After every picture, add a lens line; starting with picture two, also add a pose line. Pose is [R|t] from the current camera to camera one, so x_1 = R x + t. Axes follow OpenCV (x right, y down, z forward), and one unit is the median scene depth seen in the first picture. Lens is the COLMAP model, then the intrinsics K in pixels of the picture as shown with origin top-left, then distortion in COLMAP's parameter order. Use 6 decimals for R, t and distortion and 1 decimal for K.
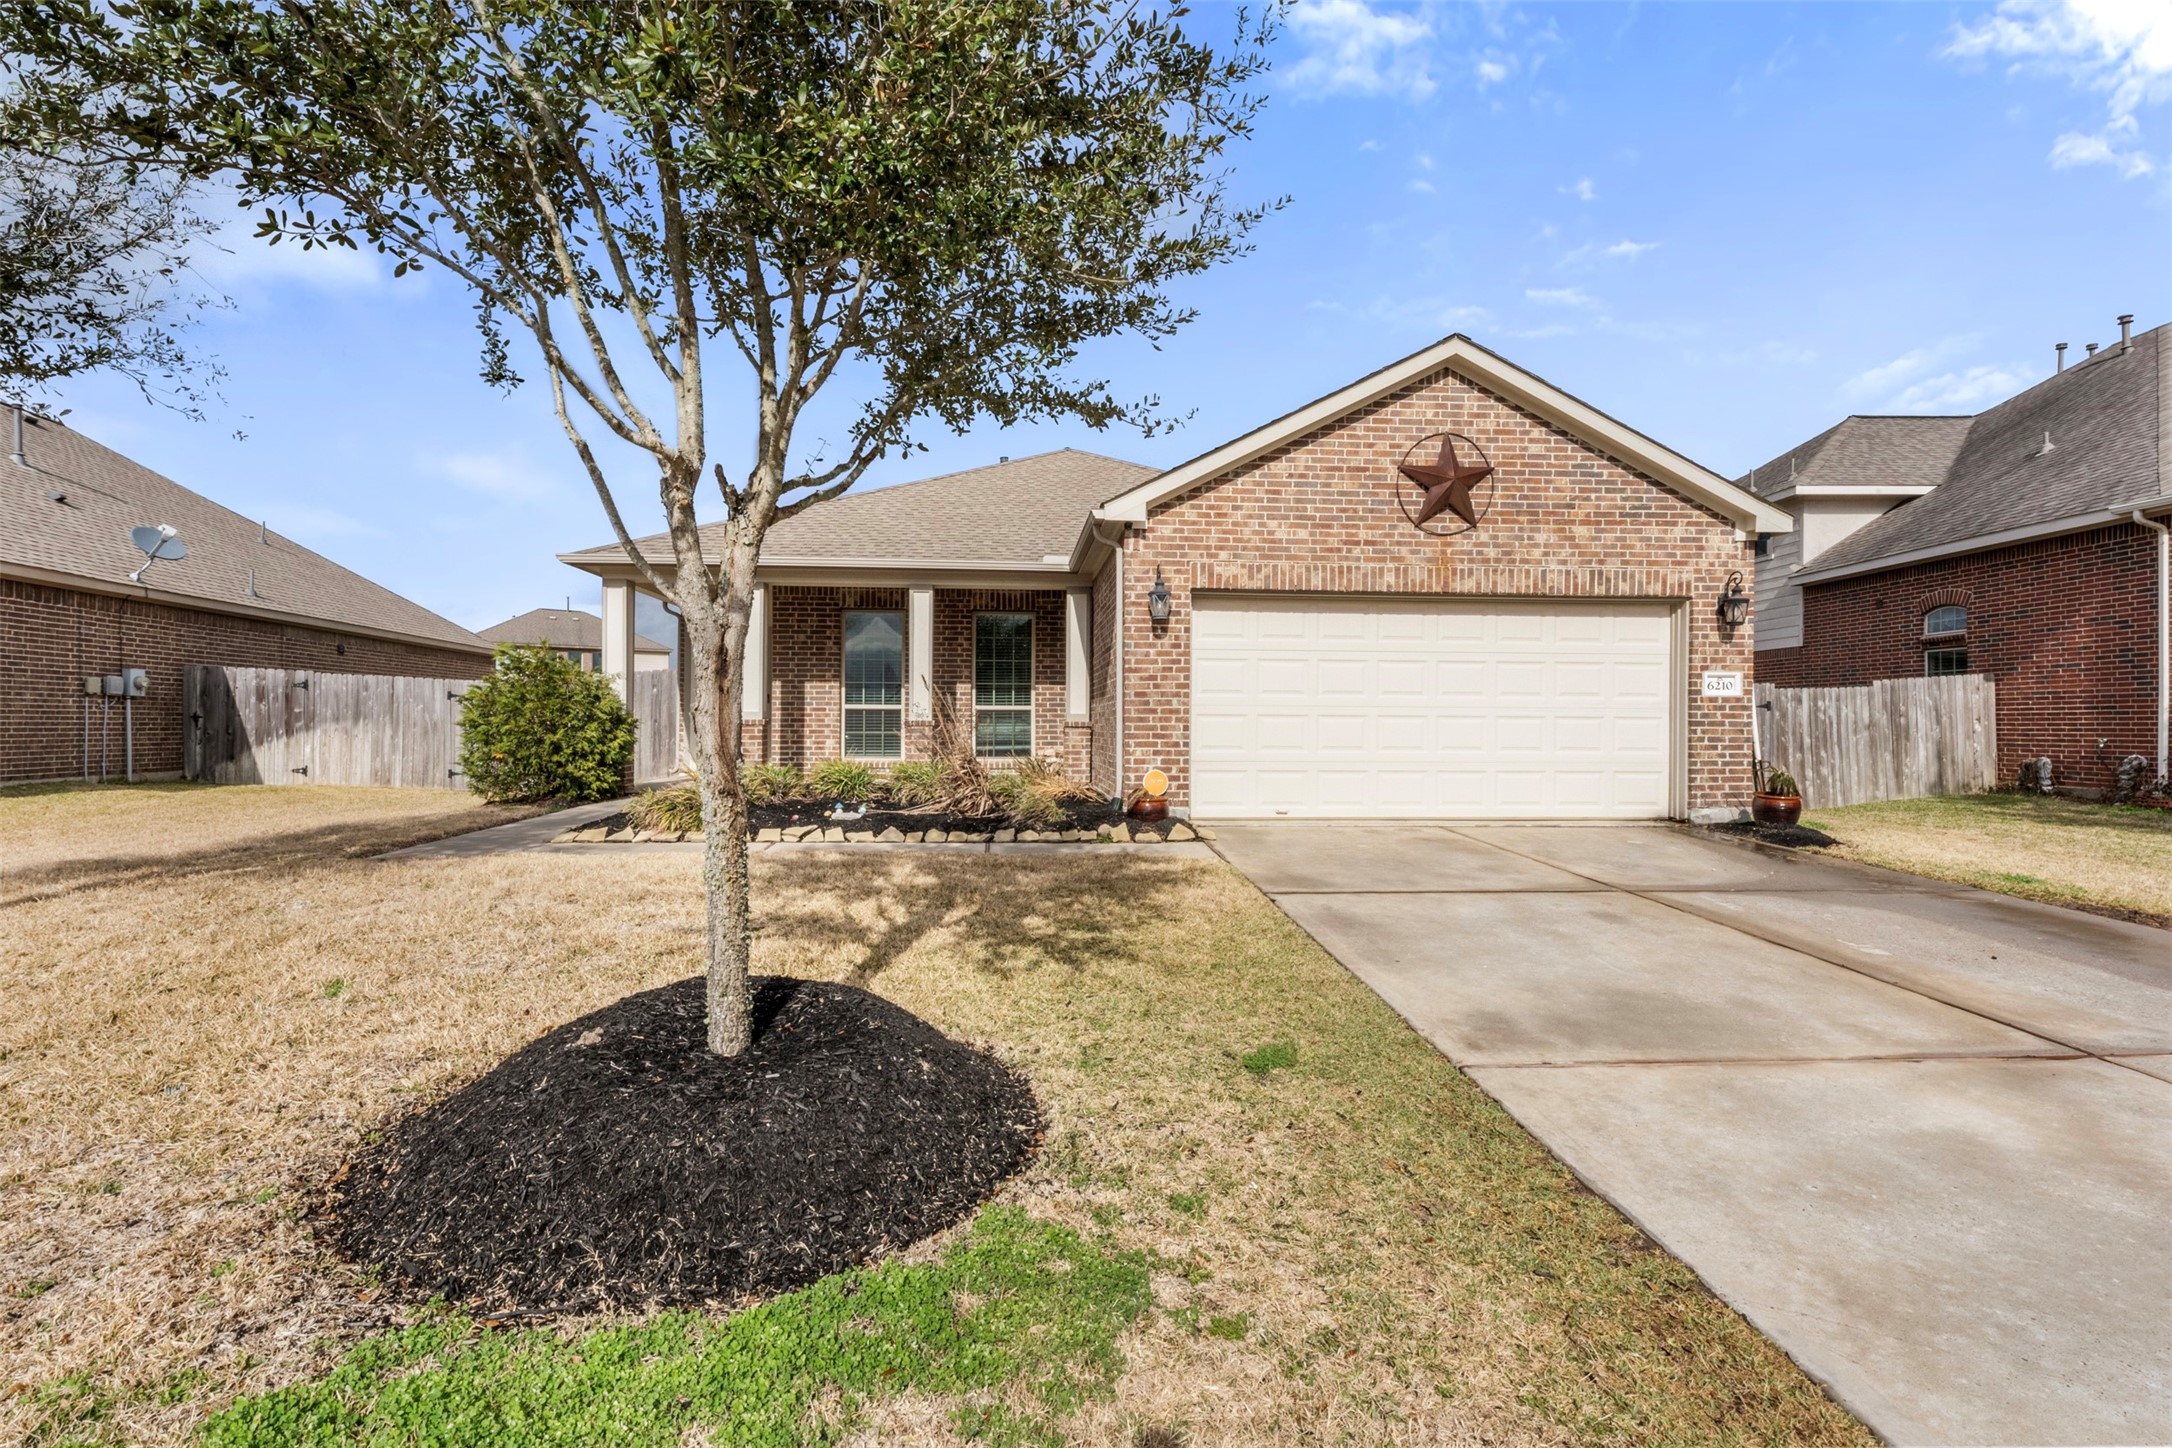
lens RADIAL K [[1060.5, 0, 1092.3], [0, 1060.5, 714.9], [0, 0, 1]] dist [0.011088, 0.001540]
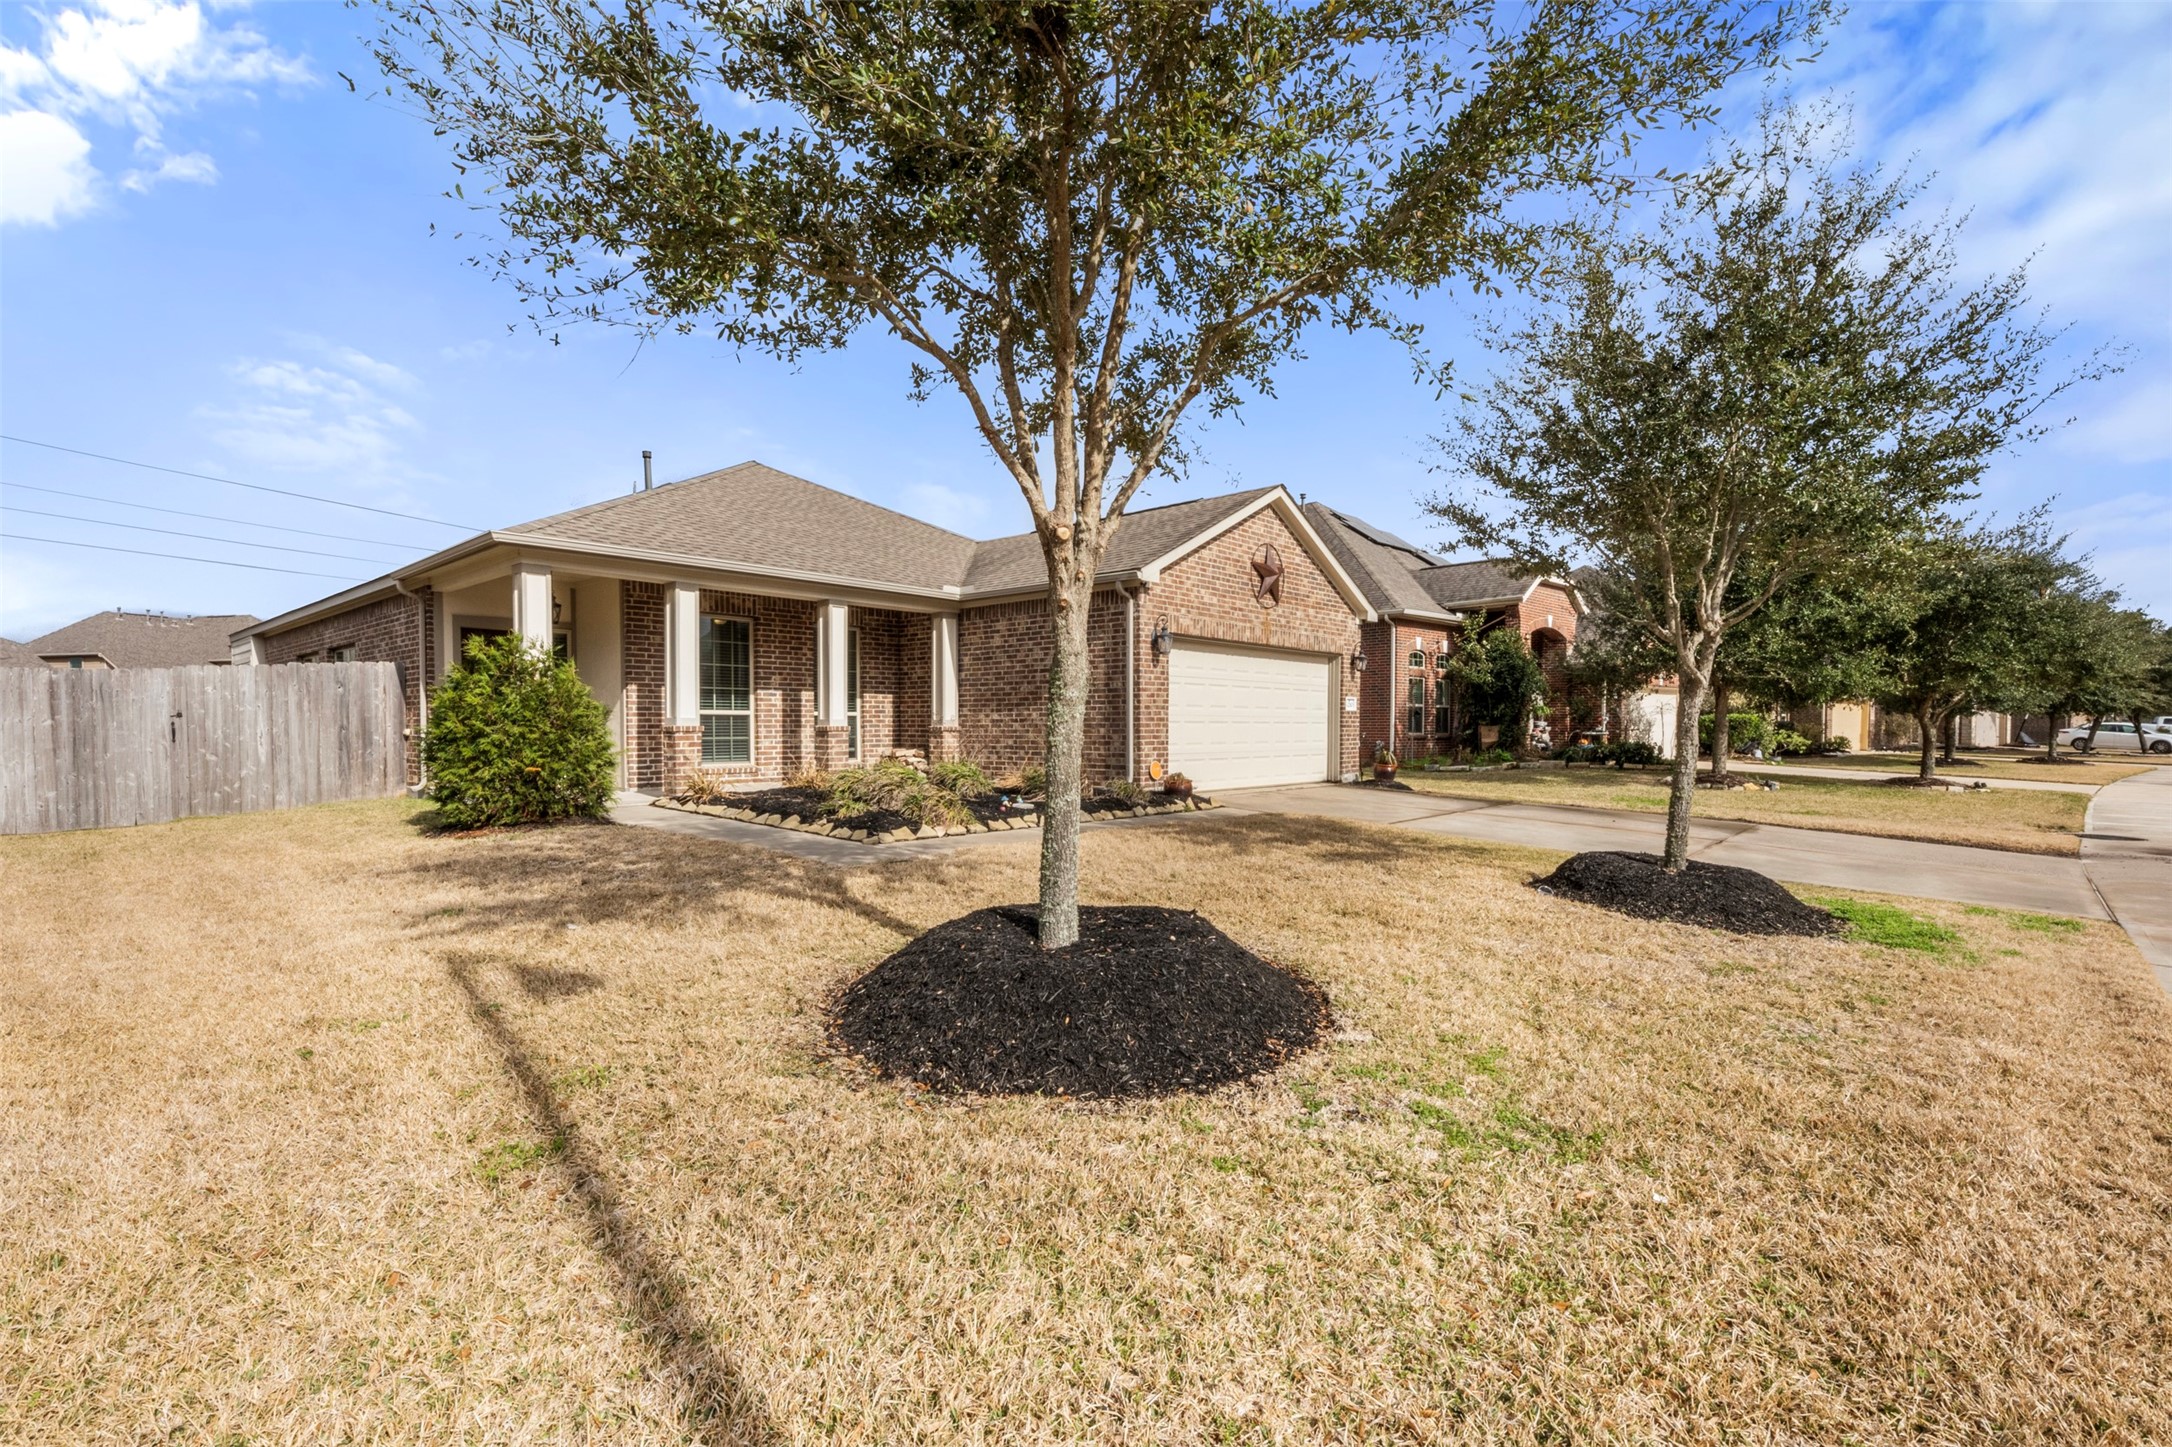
lens RADIAL K [[989.1, 0, 1081.6], [0, 989.1, 736.7], [0, 0, 1]] dist [0.001927, 0.000060]
pose [[0.713017, -0.011741, 0.701048, -0.692671], [-0.002764, 0.999805, 0.019556, -0.004310], [-0.701141, -0.015882, 0.712846, 0.106066]]
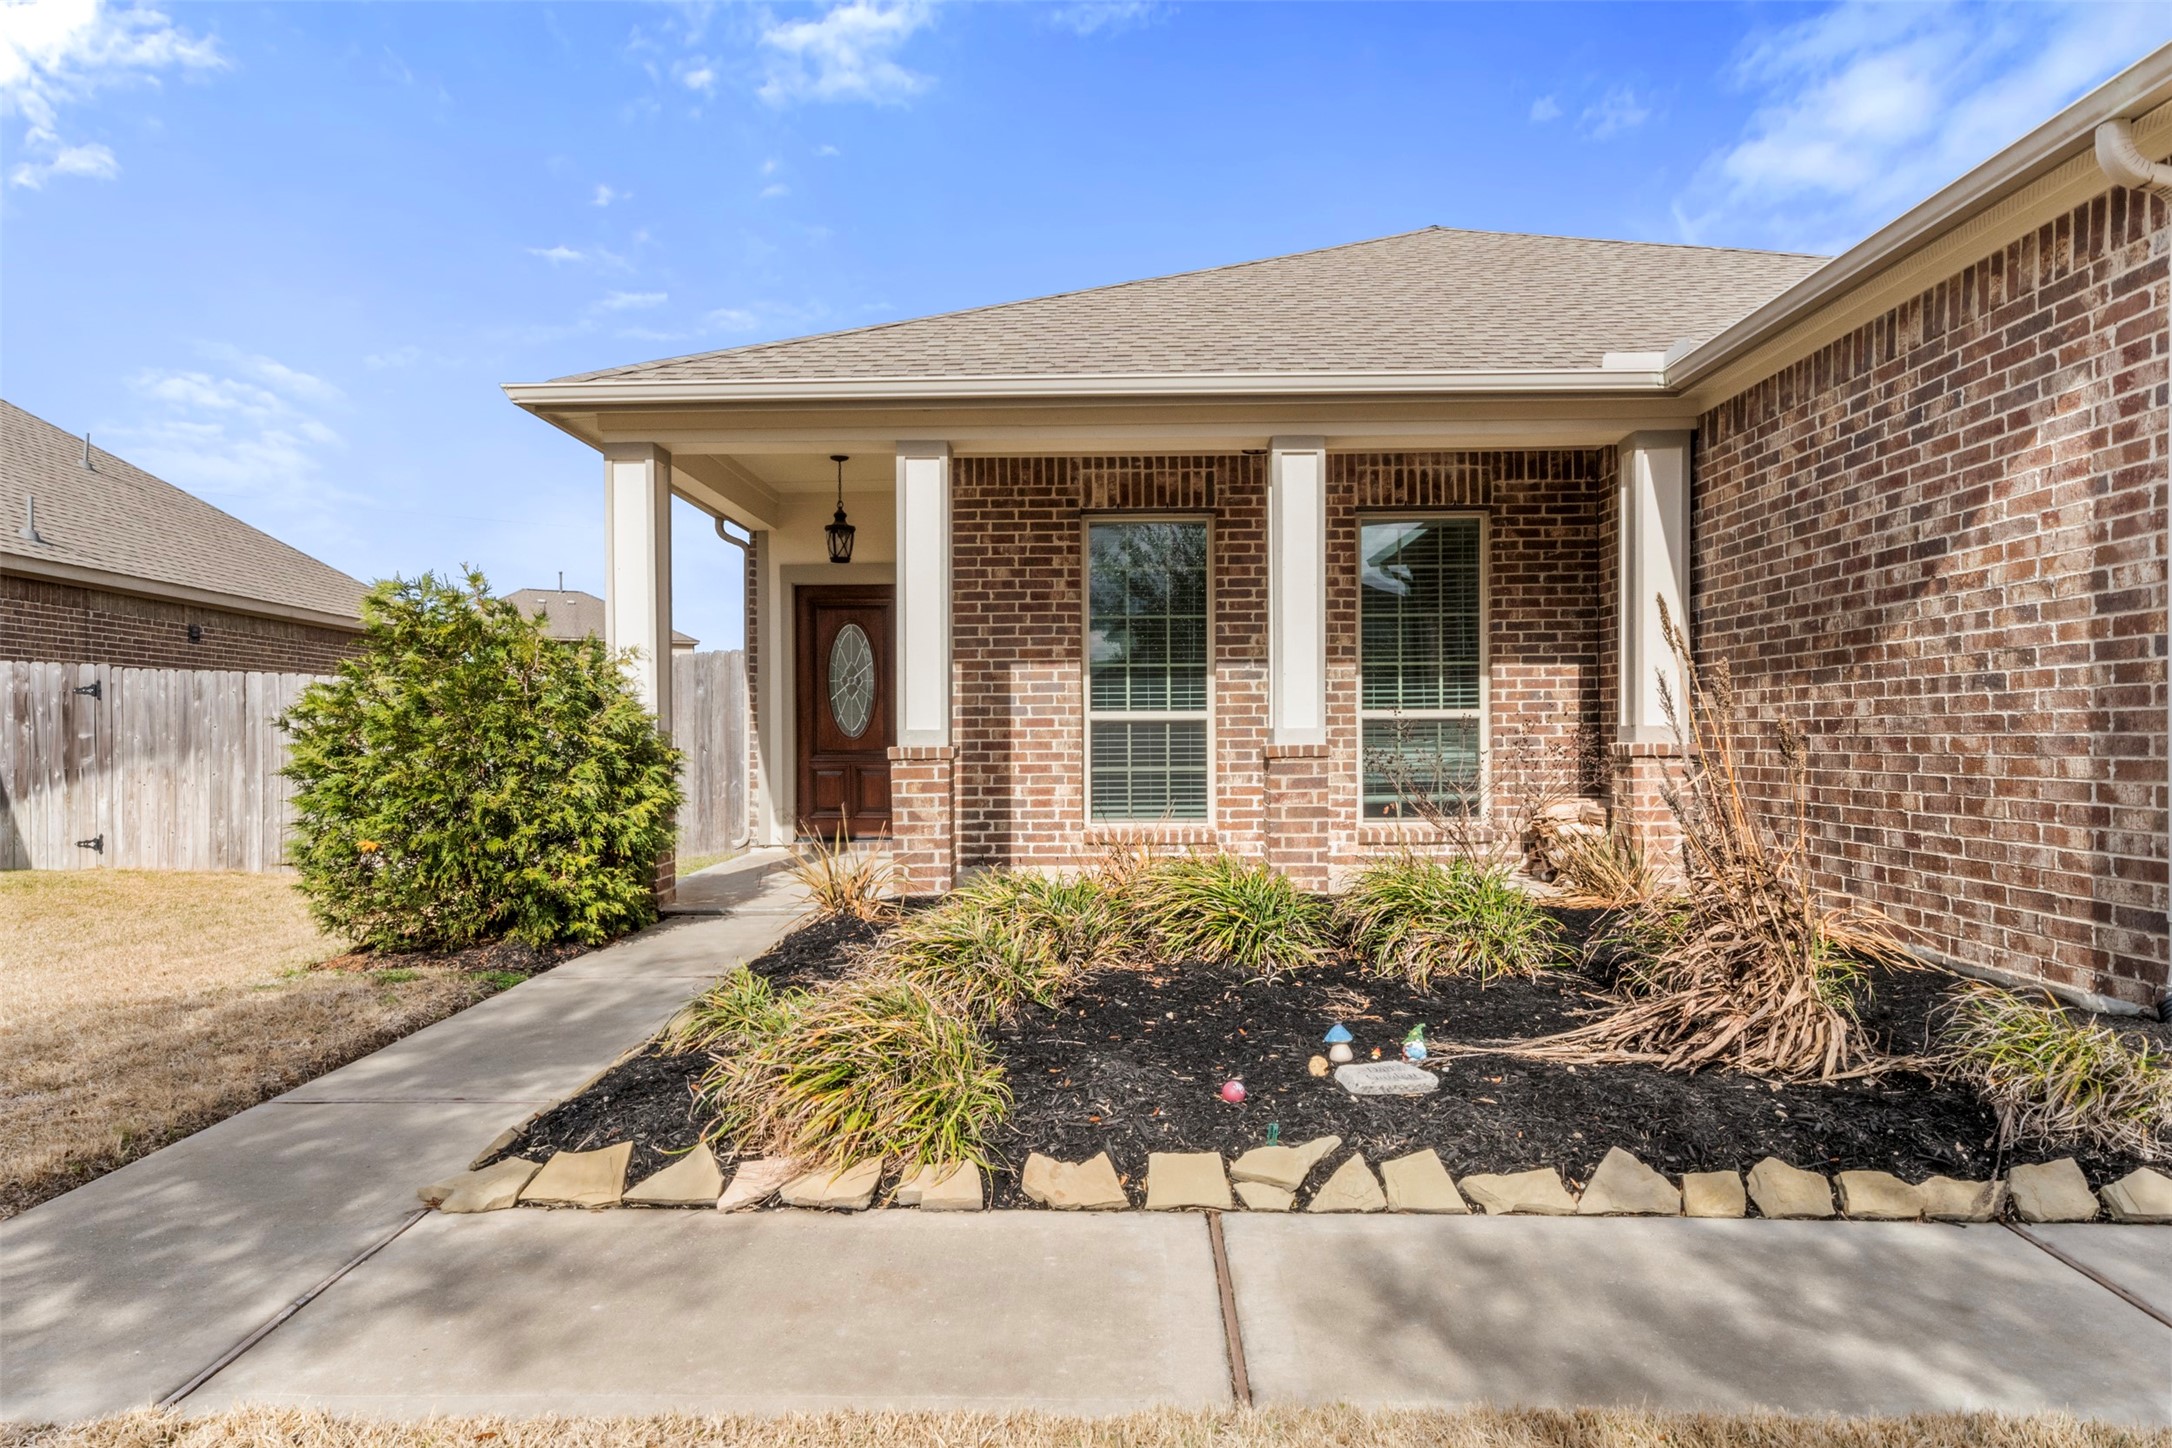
lens RADIAL K [[1350.8, 0, 1077.9], [0, 1350.8, 730.3], [0, 0, 1]] dist [0.004714, 0.000746]
pose [[0.995274, -0.012621, -0.096285, -0.200195], [0.013159, 0.999901, 0.004960, -0.004831], [0.096213, -0.006203, 0.995341, 0.434000]]
